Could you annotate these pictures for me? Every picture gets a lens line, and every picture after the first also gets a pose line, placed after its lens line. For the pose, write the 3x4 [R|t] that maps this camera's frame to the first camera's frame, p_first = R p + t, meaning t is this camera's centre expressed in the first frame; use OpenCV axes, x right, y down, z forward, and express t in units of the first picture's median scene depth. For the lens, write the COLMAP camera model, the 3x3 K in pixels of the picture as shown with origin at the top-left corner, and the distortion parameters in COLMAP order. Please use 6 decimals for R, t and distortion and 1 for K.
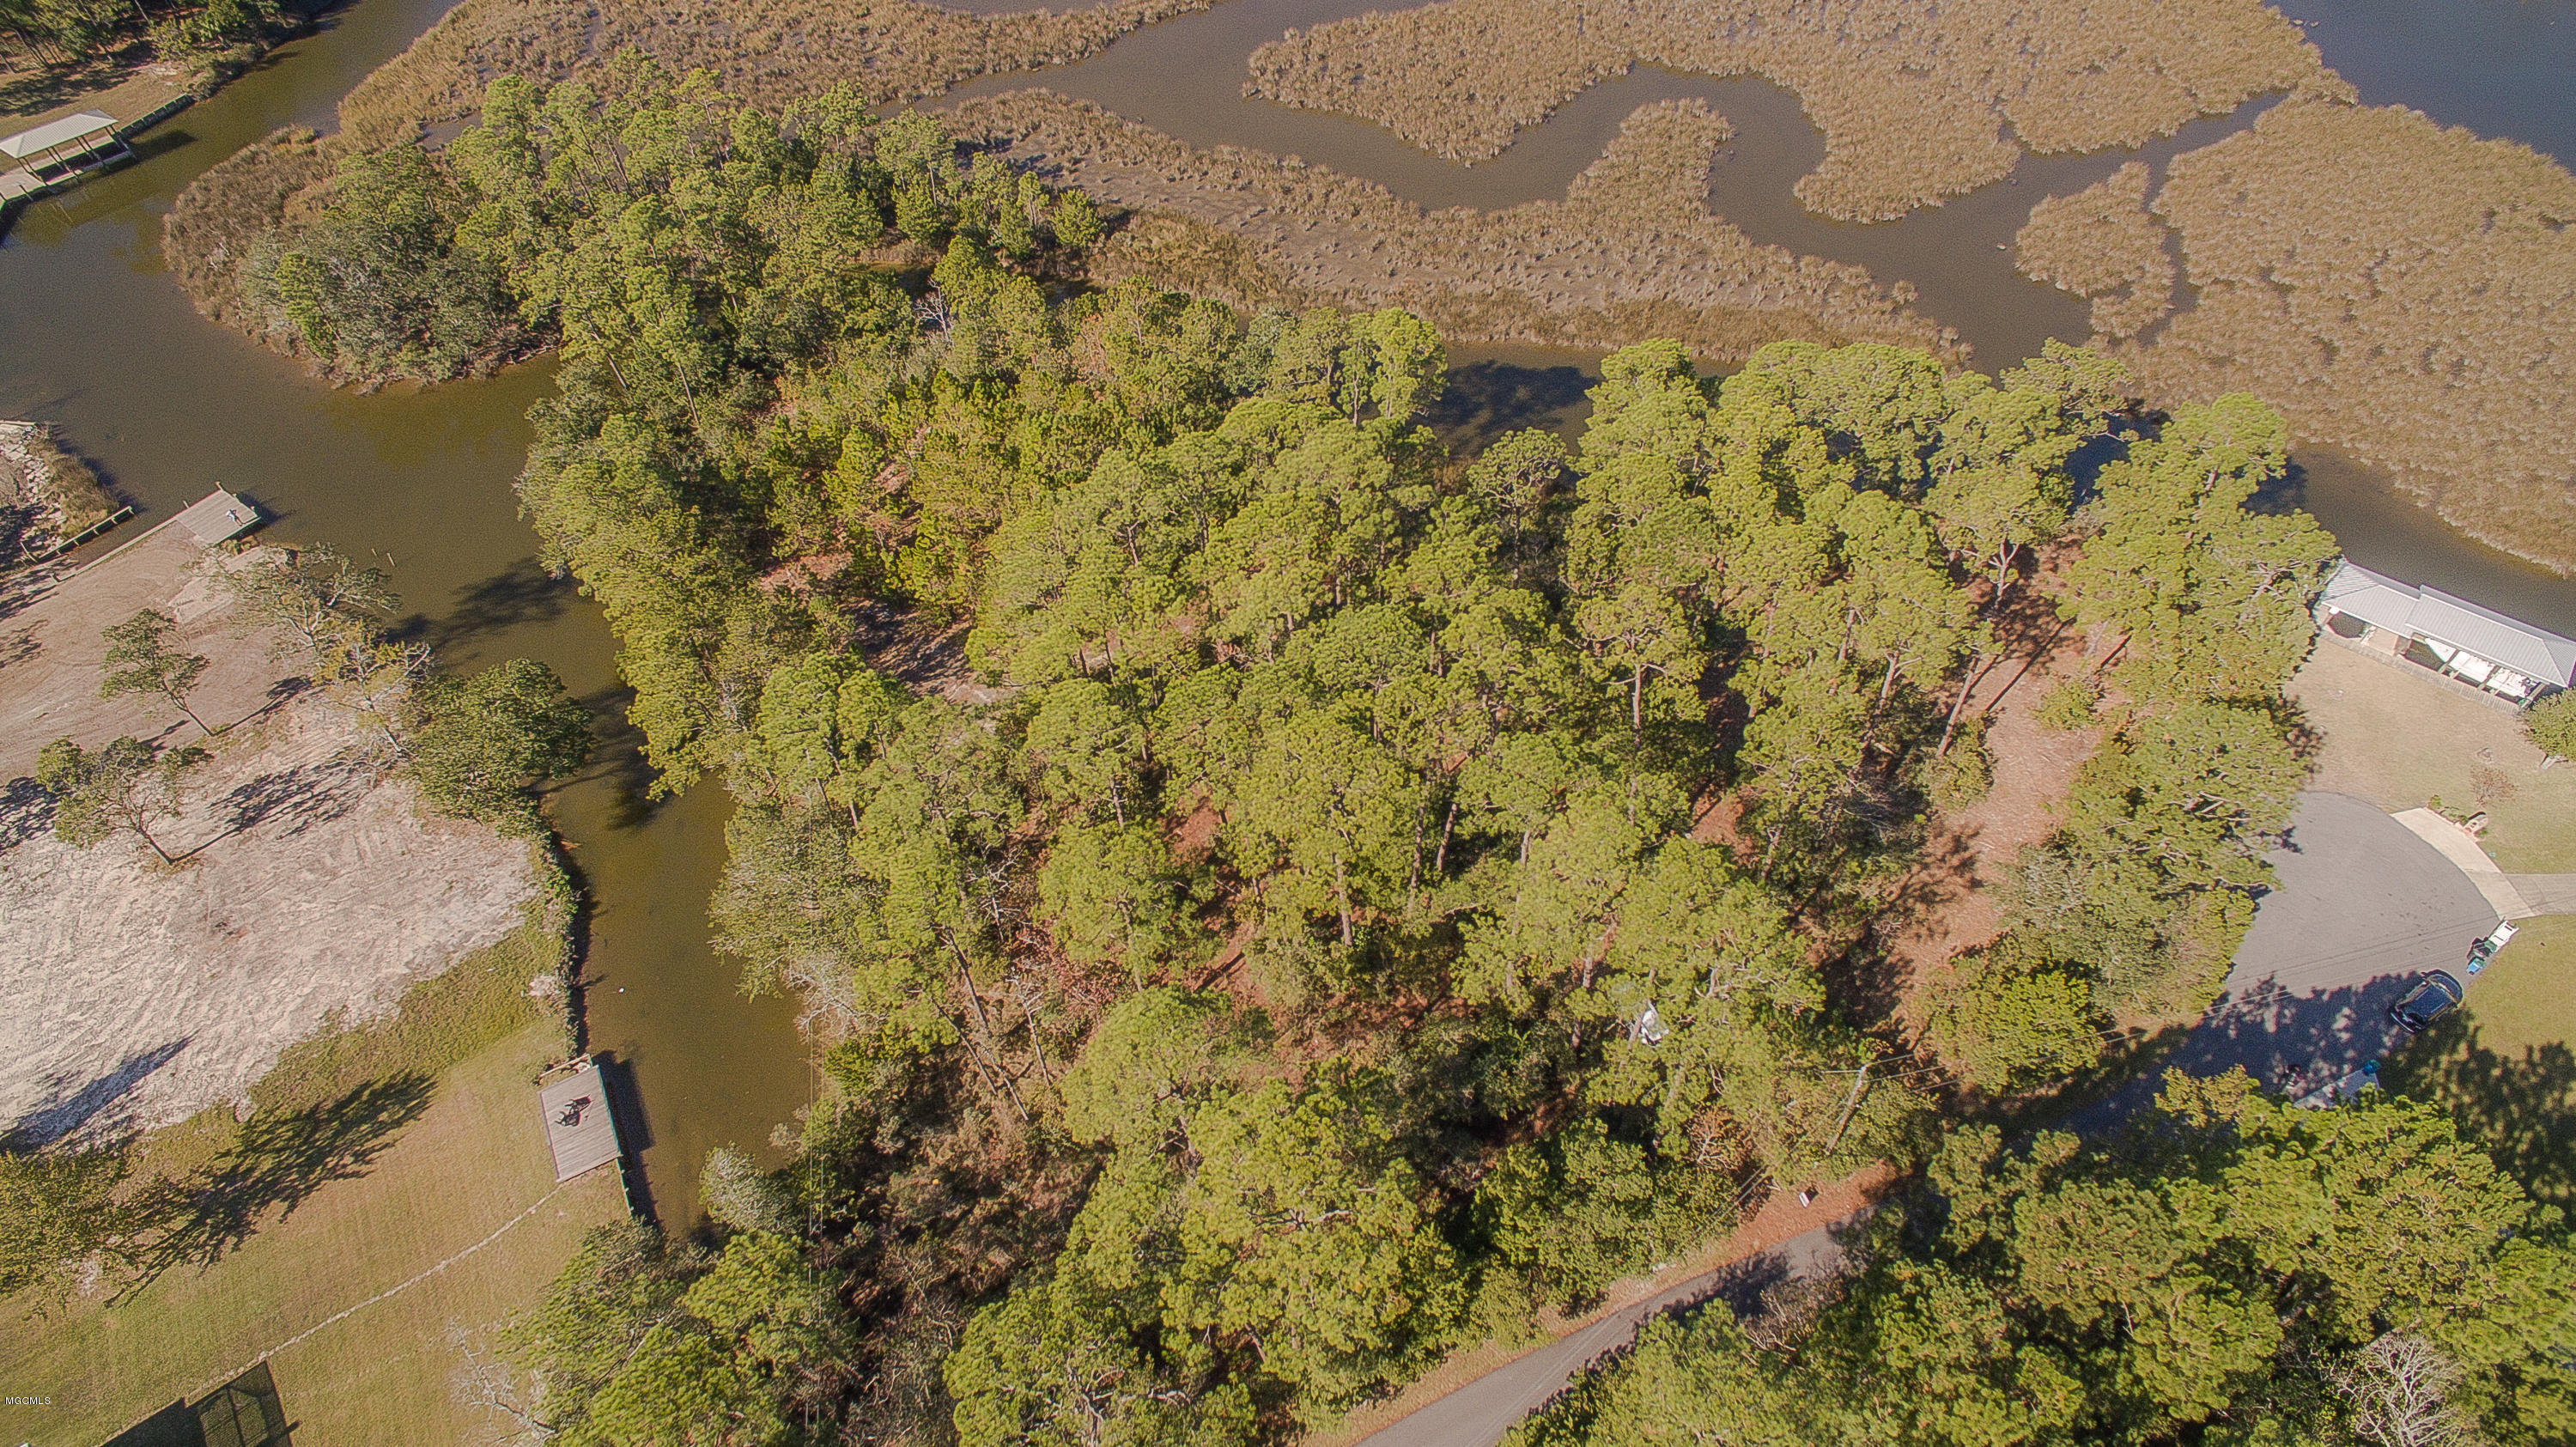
lens RADIAL K [[1485.2, 0, 1284.7], [0, 1485.2, 718.1], [0, 0, 1]] dist [-0.111618, 0.081496]
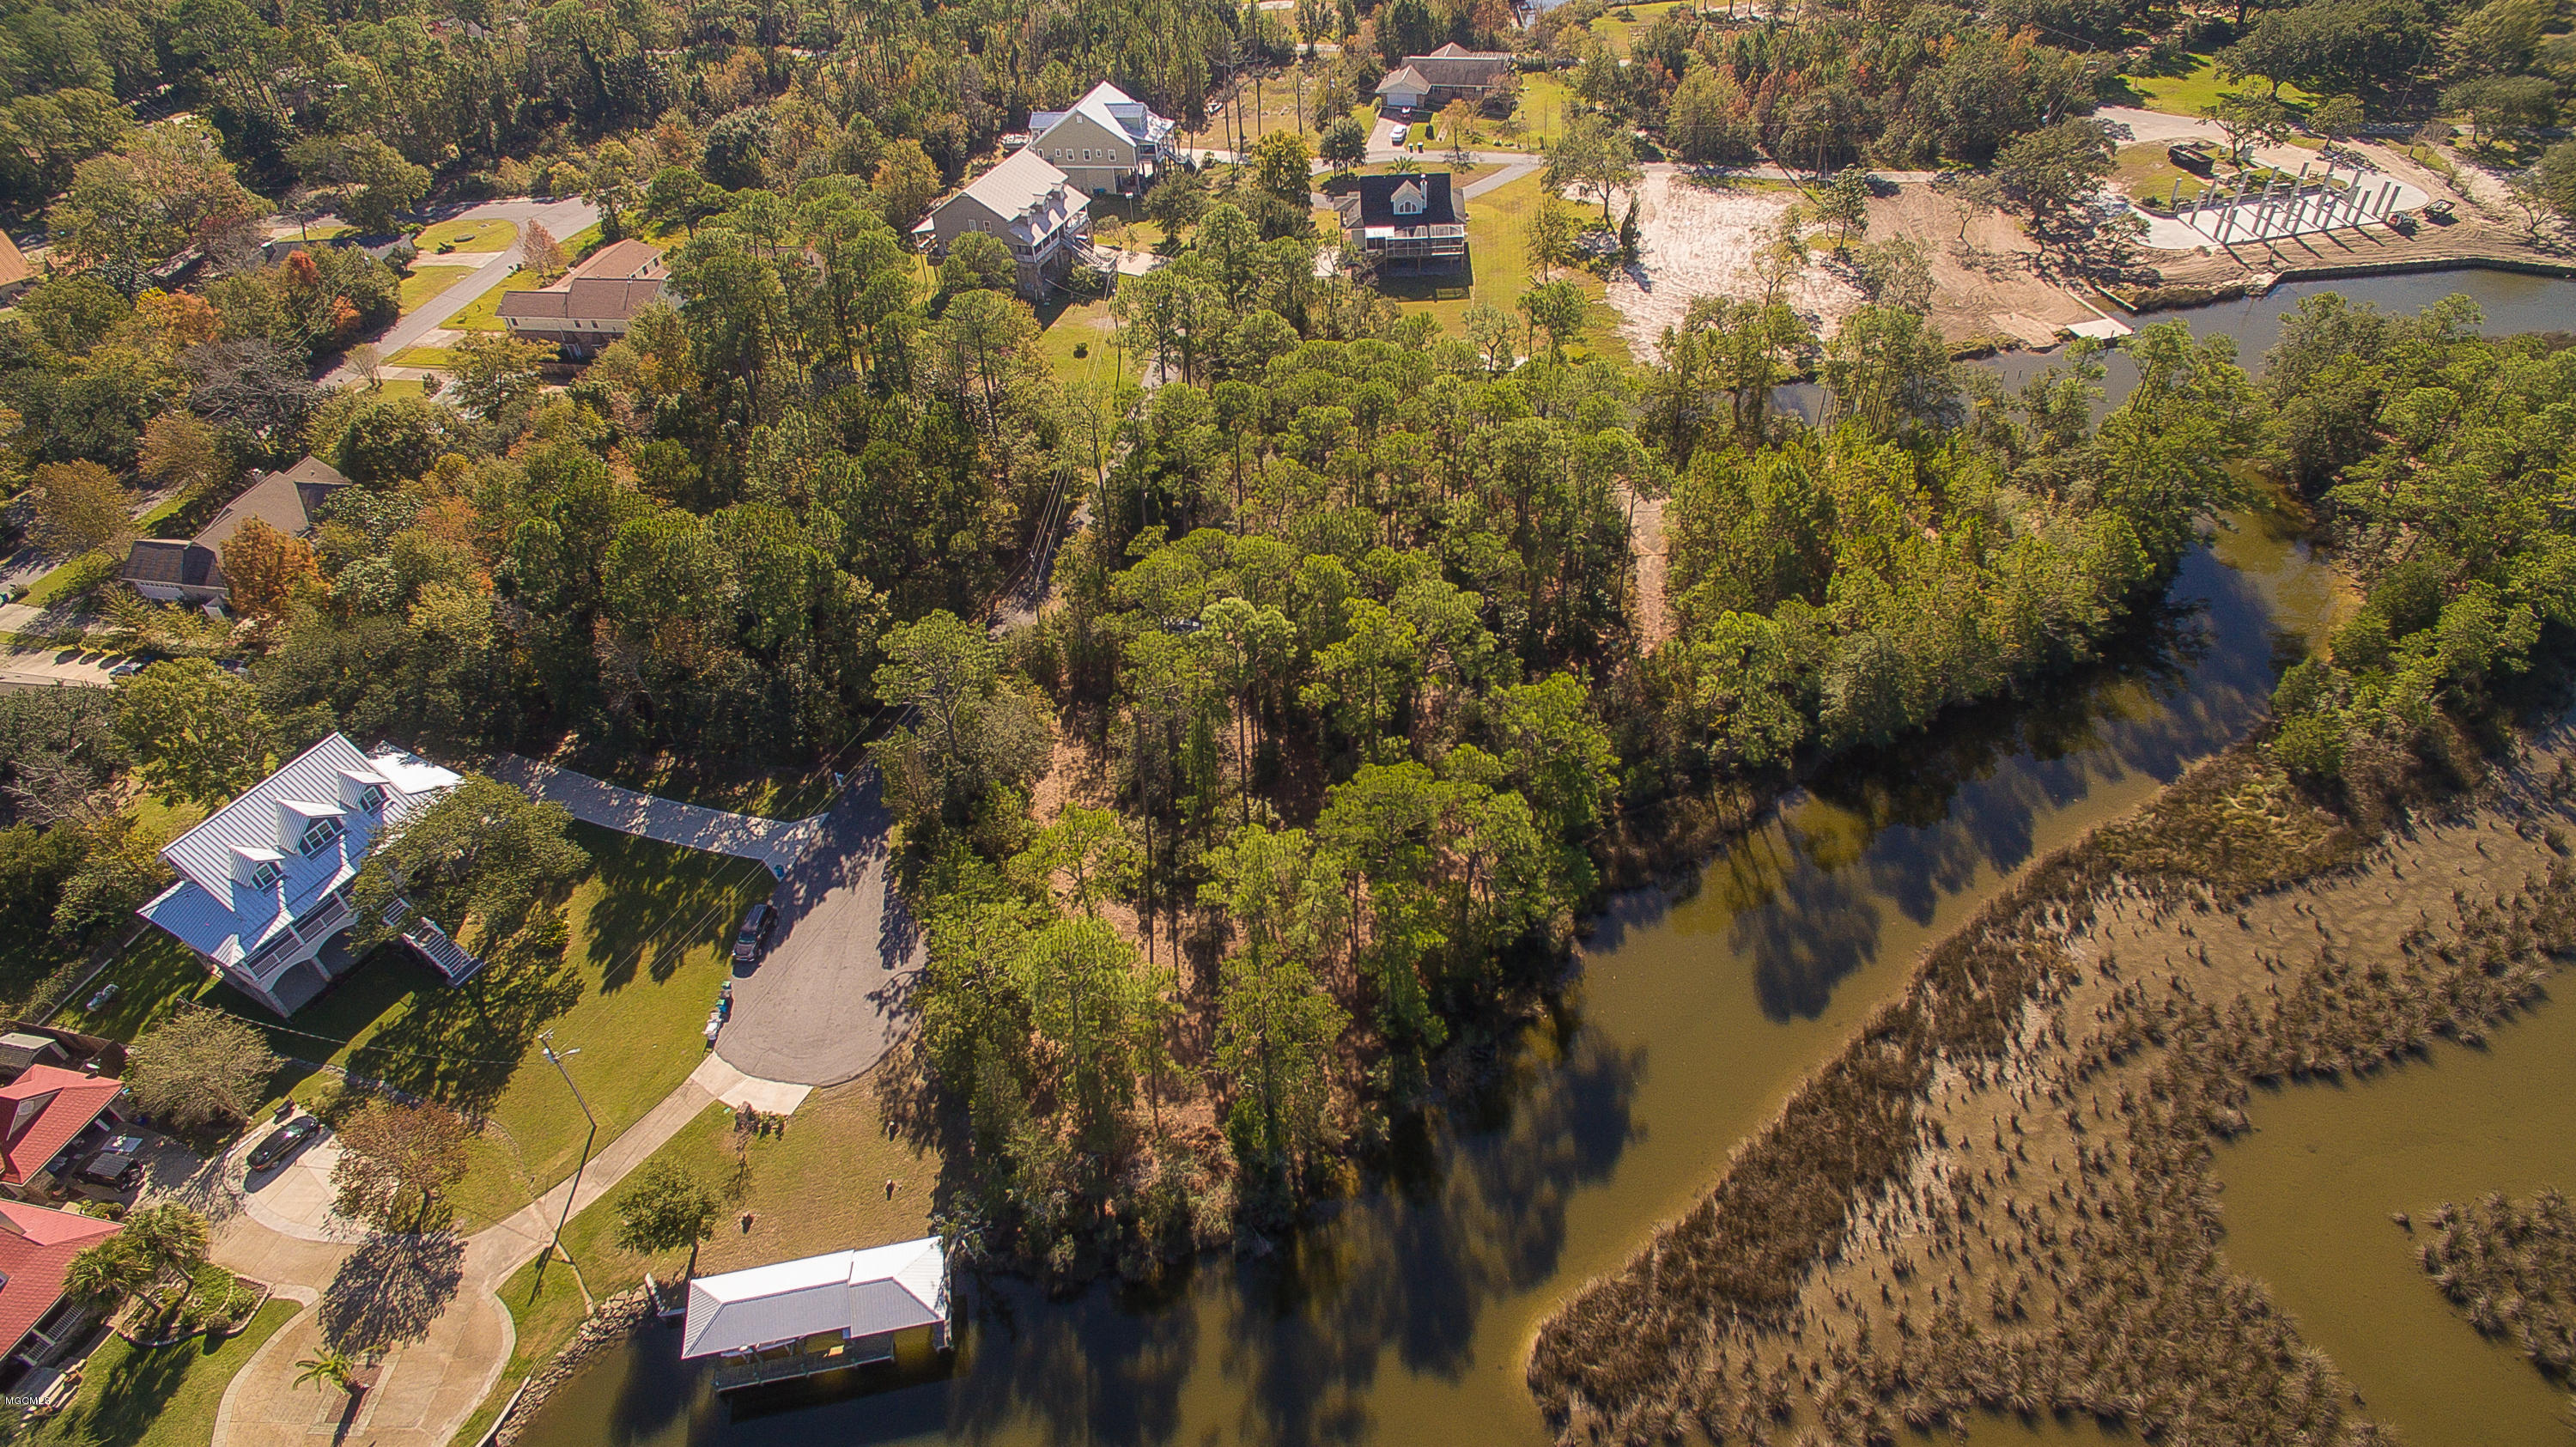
lens RADIAL K [[1485.2, 0, 1290.3], [0, 1485.2, 719.8], [0, 0, 1]] dist [-0.111618, 0.081496]
pose [[-0.639302, 0.544158, -0.543310, 0.987290], [-0.531254, 0.198263, 0.823688, -1.050773], [0.555934, 0.815220, 0.162336, 0.809670]]
